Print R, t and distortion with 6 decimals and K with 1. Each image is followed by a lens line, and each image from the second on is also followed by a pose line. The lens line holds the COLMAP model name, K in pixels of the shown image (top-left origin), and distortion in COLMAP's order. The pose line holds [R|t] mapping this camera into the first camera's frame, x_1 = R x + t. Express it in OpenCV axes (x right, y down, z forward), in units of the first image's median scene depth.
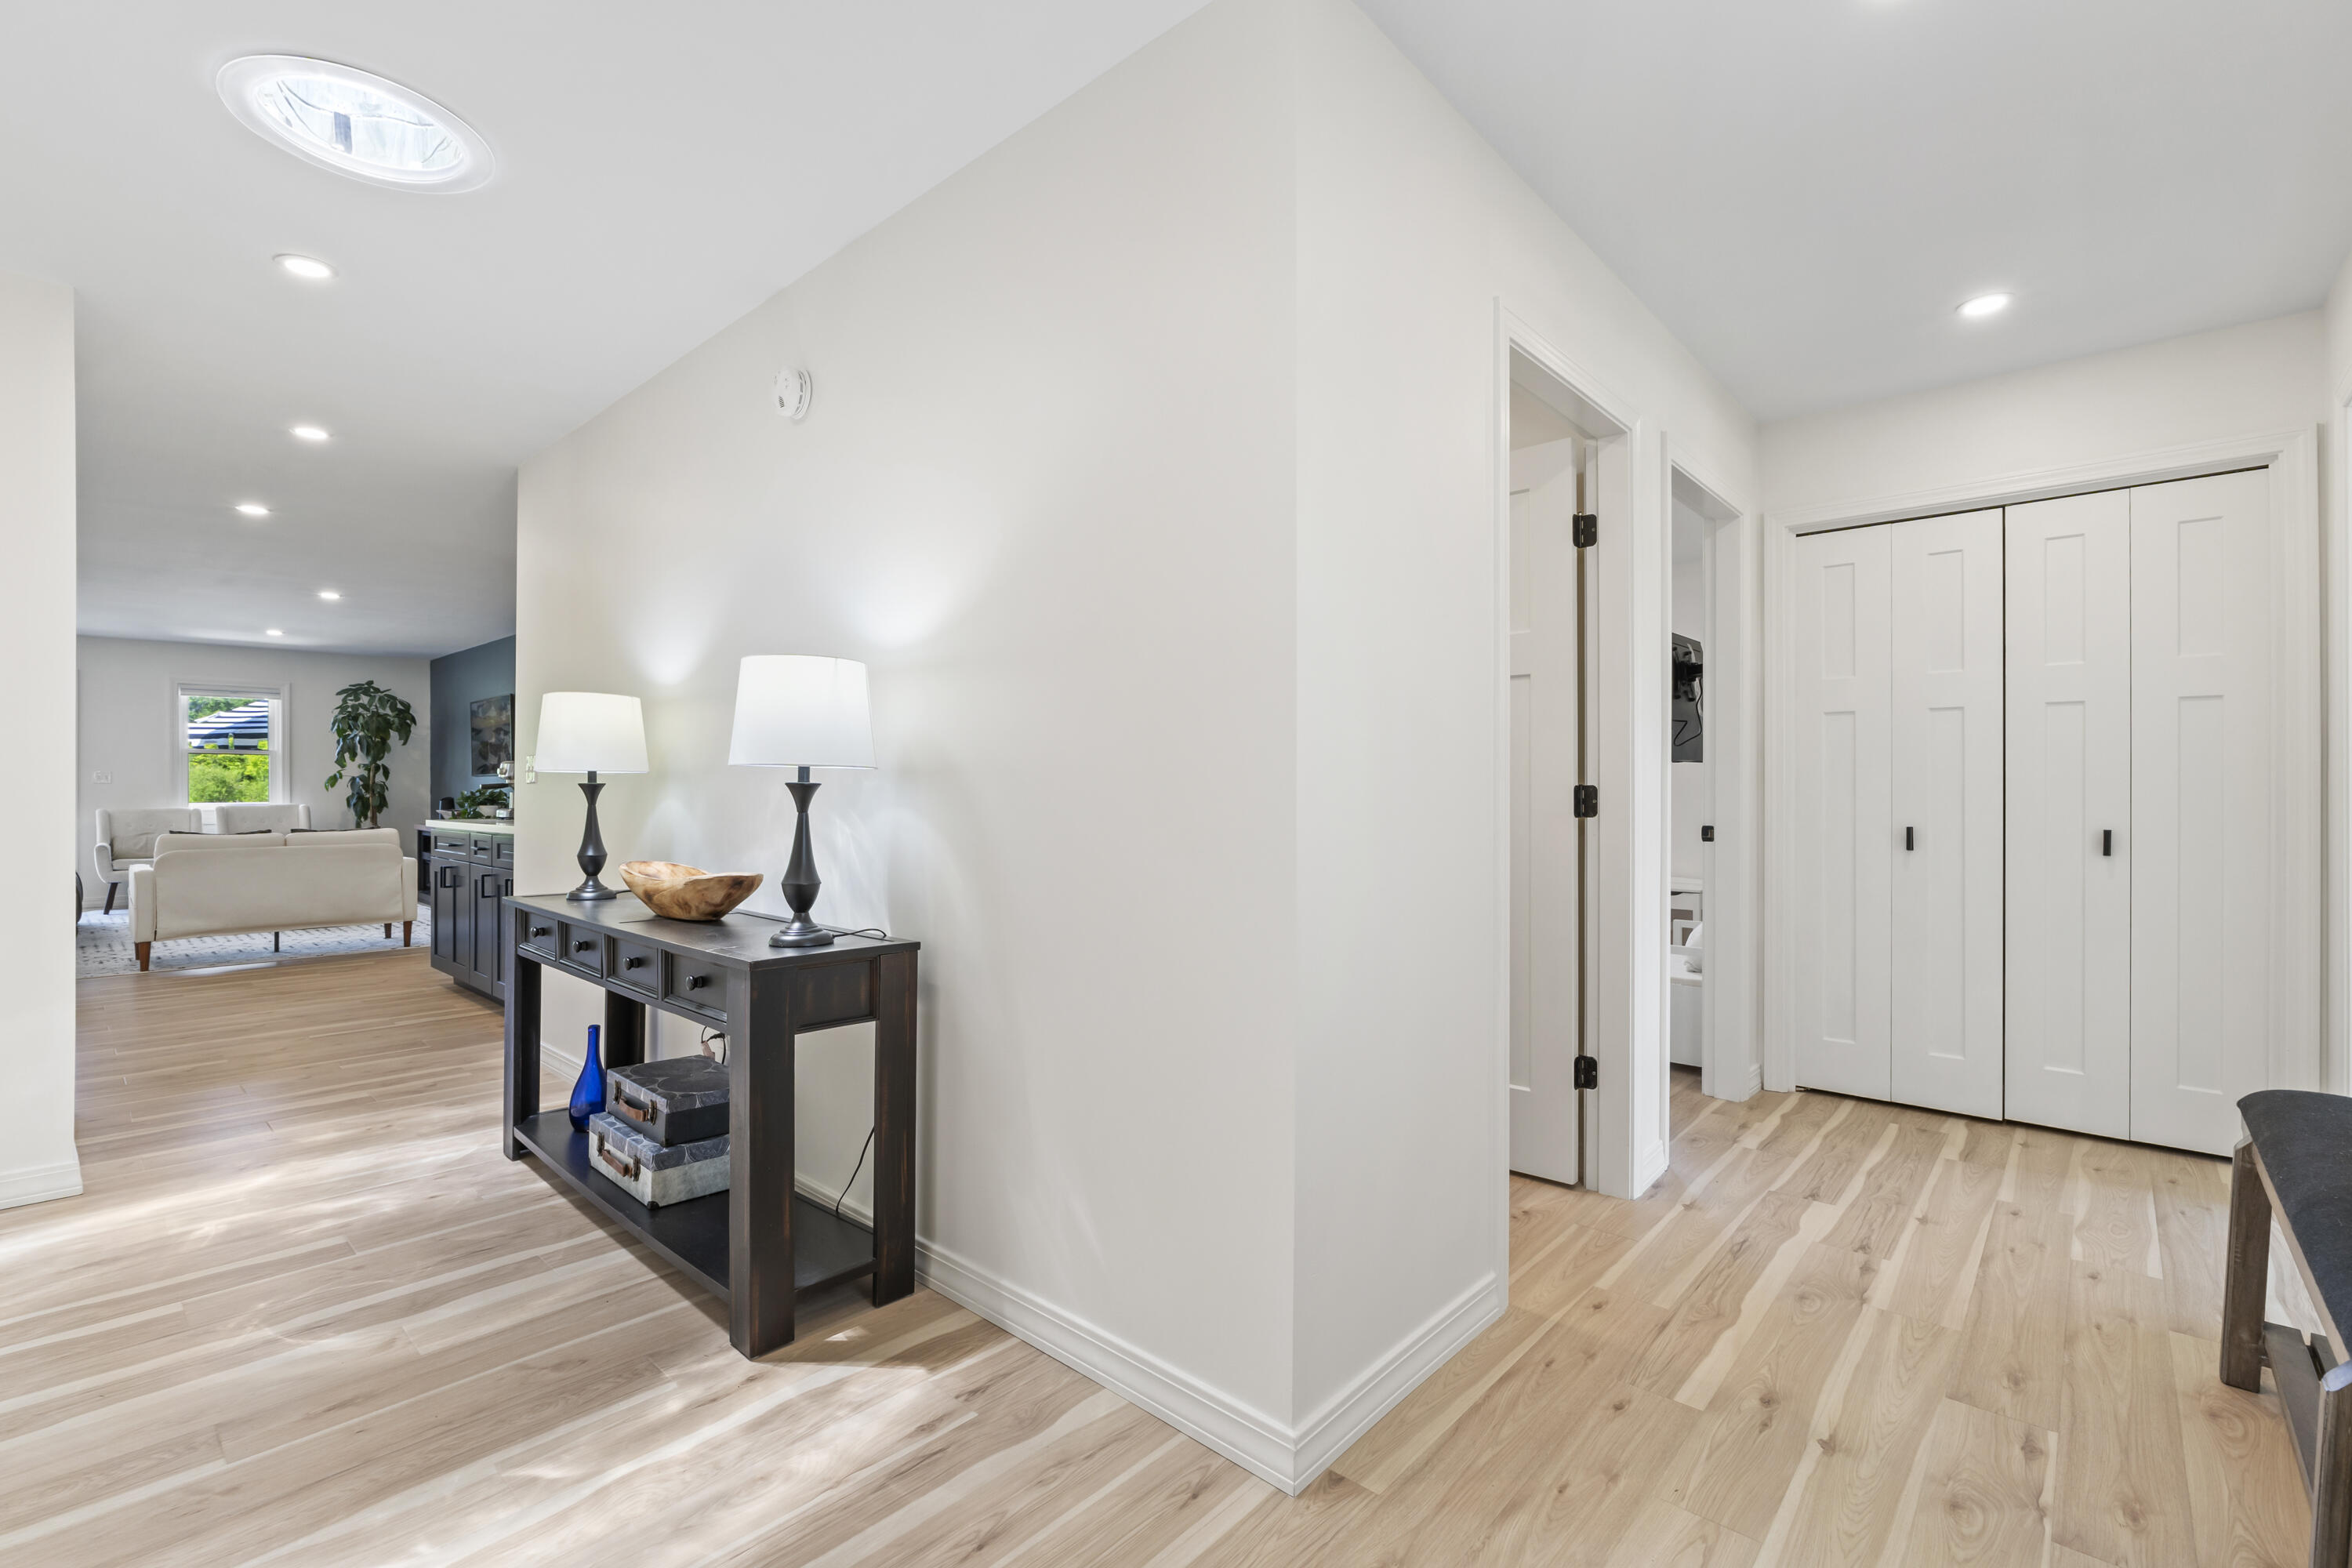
lens RADIAL K [[996.4, 0, 1145.6], [0, 996.4, 786.2], [0, 0, 1]] dist [-0.008613, -0.000333]
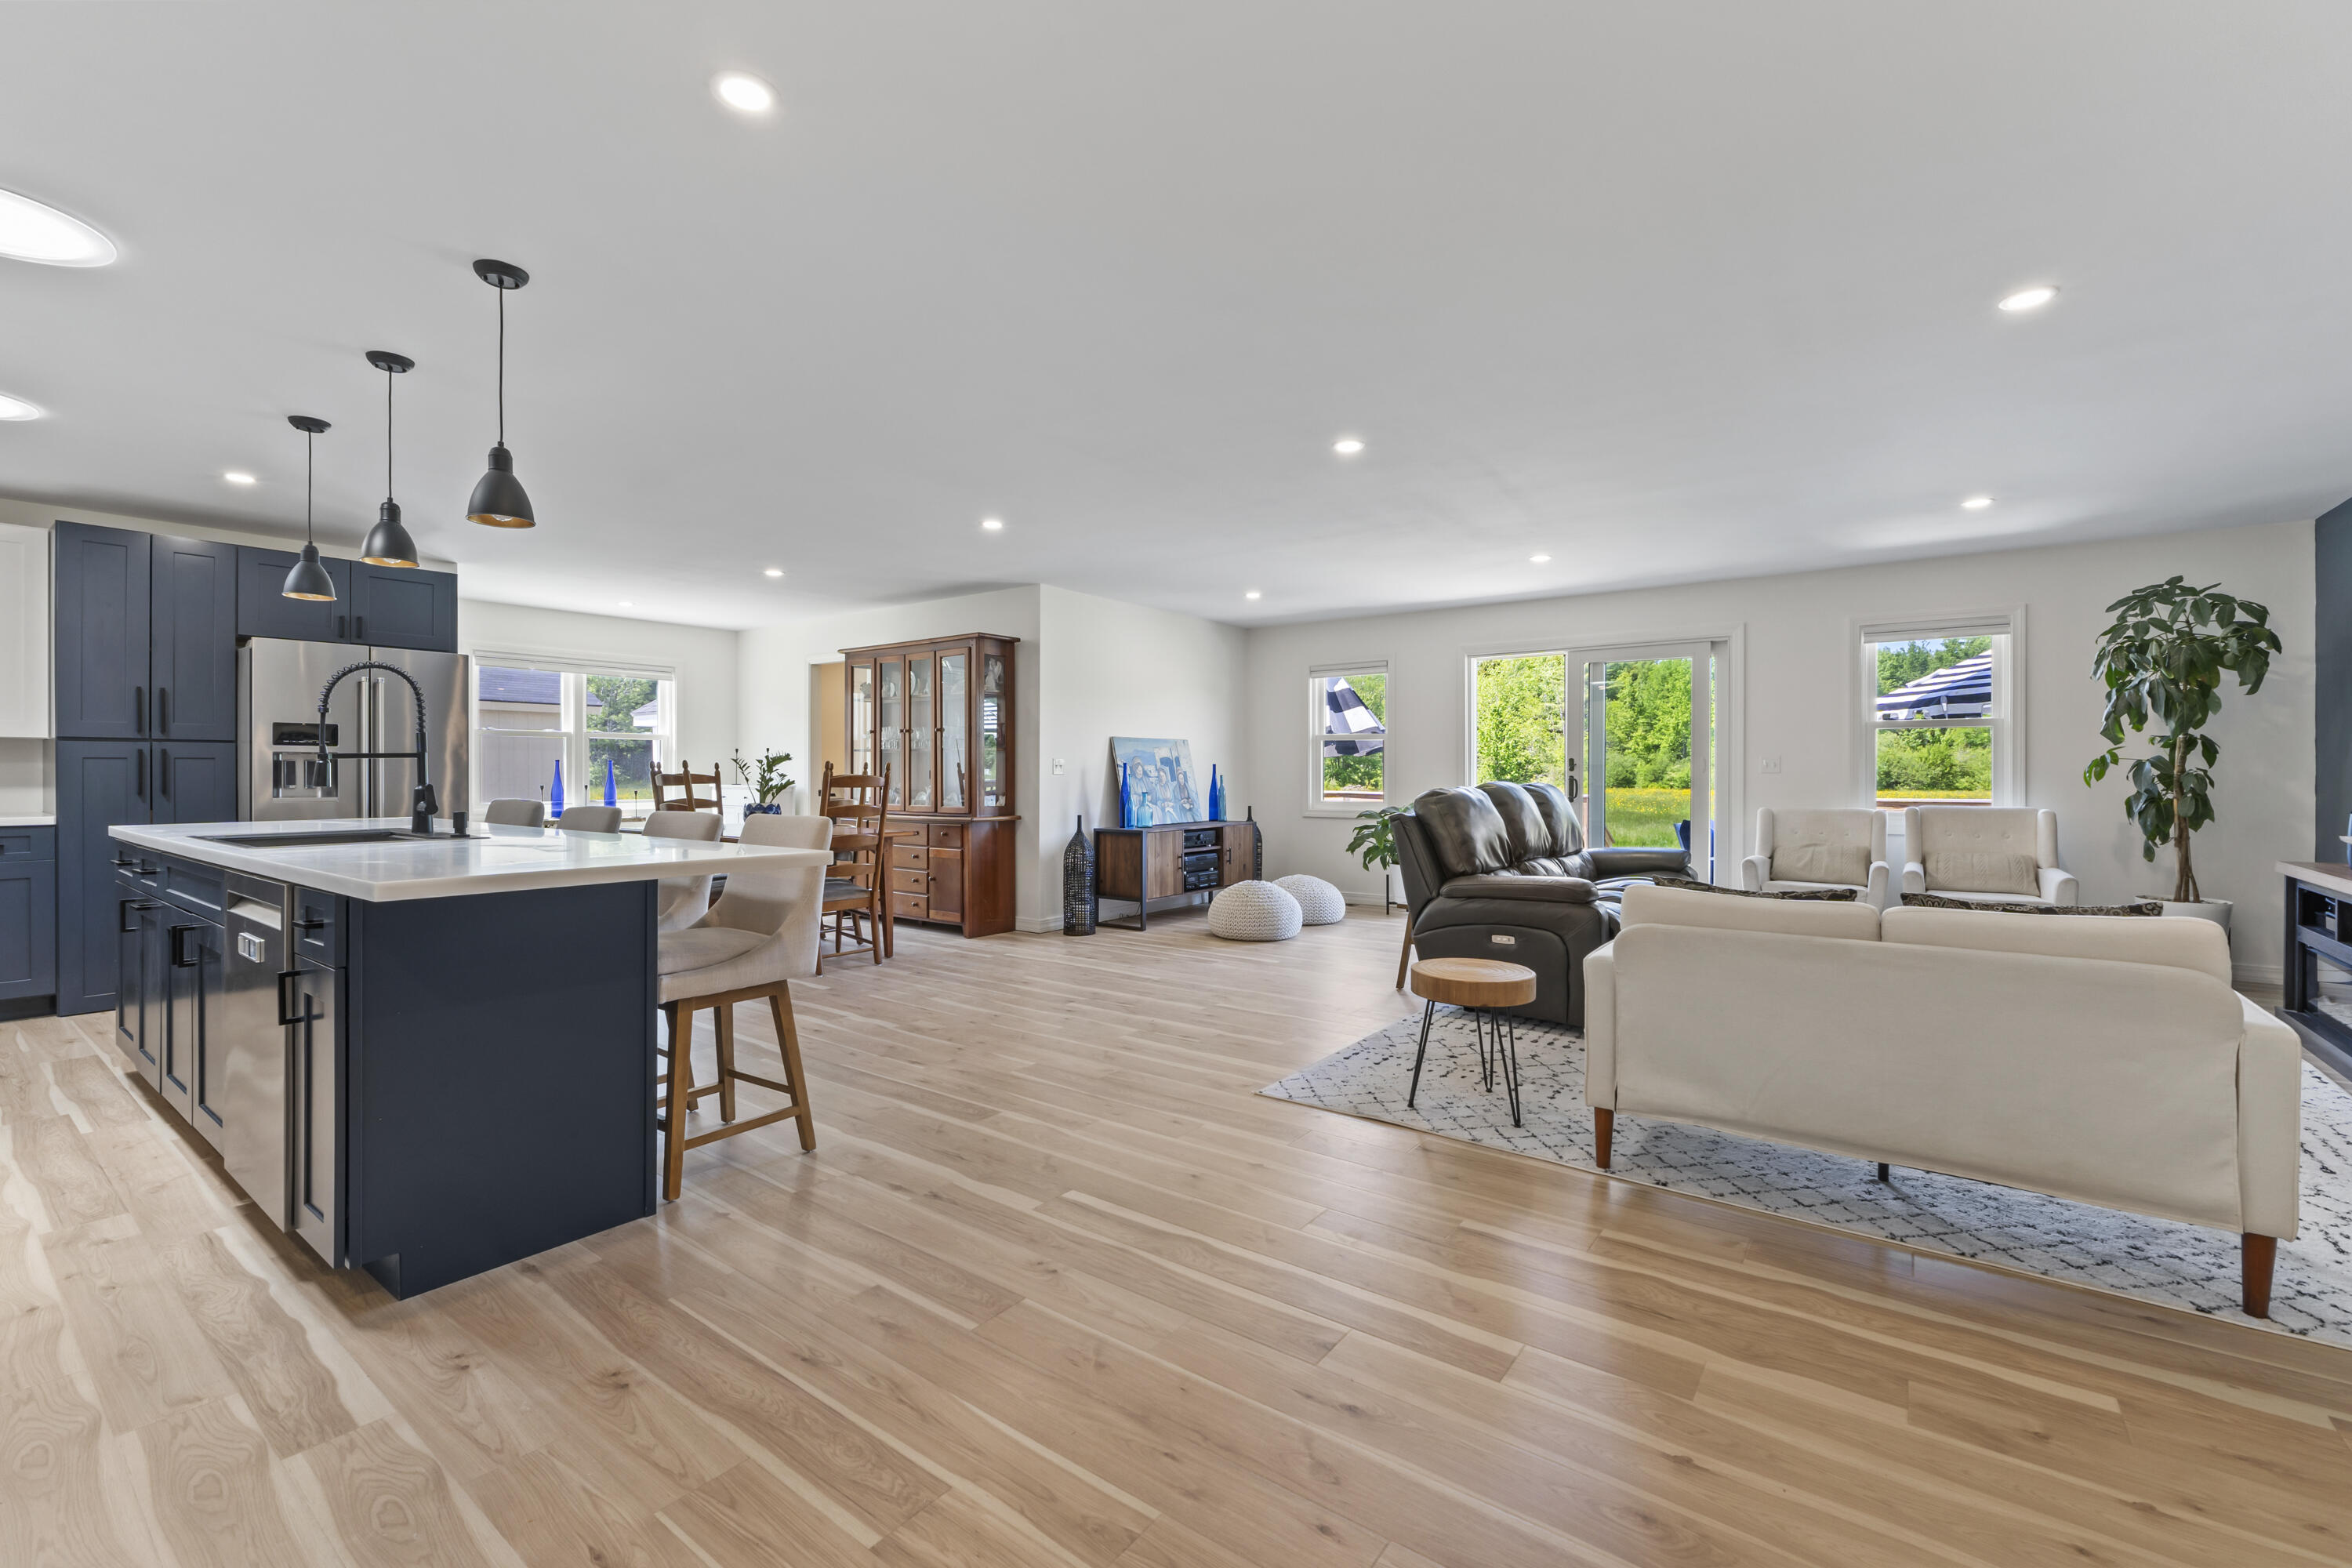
lens RADIAL K [[996.4, 0, 1170.6], [0, 996.4, 774.1], [0, 0, 1]] dist [-0.008613, -0.000333]
pose [[0.097013, 0.001973, -0.995281, -0.322414], [-0.001463, 0.999997, 0.001840, -0.002347], [0.995282, 0.001278, 0.097016, 0.431192]]
